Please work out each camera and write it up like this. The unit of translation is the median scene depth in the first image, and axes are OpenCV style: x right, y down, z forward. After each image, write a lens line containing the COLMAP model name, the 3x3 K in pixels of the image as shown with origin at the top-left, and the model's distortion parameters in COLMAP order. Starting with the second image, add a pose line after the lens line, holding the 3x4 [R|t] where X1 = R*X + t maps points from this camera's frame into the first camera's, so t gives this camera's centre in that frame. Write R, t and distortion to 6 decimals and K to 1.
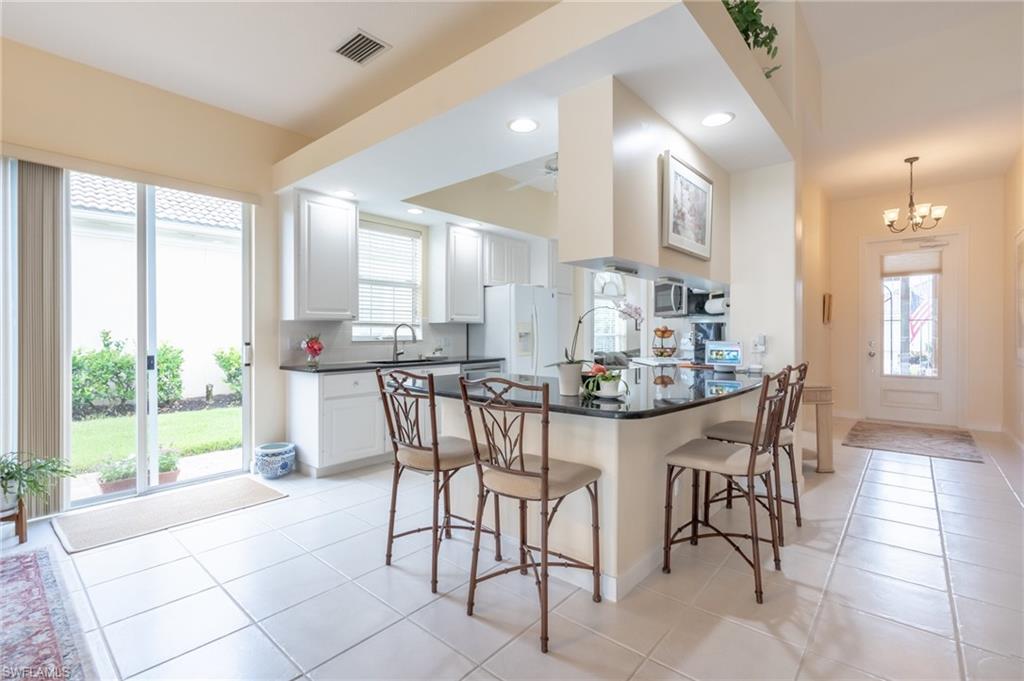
lens RADIAL K [[467.2, 0, 505.1], [0, 467.2, 334.7], [0, 0, 1]] dist [-0.013515, 0.002472]
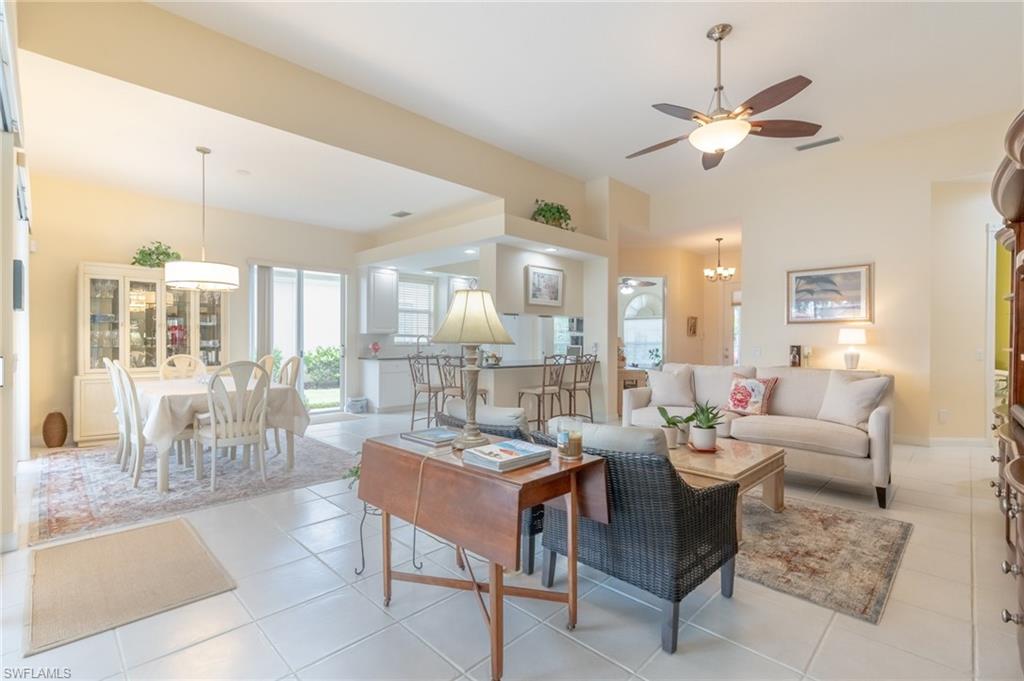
lens RADIAL K [[467.2, 0, 499.0], [0, 467.2, 345.6], [0, 0, 1]] dist [-0.013515, 0.002472]
pose [[0.997236, 0.006167, -0.074040, 0.241679], [-0.005744, 0.999966, 0.005929, 0.004291], [0.074074, -0.005488, 0.997238, -0.886298]]
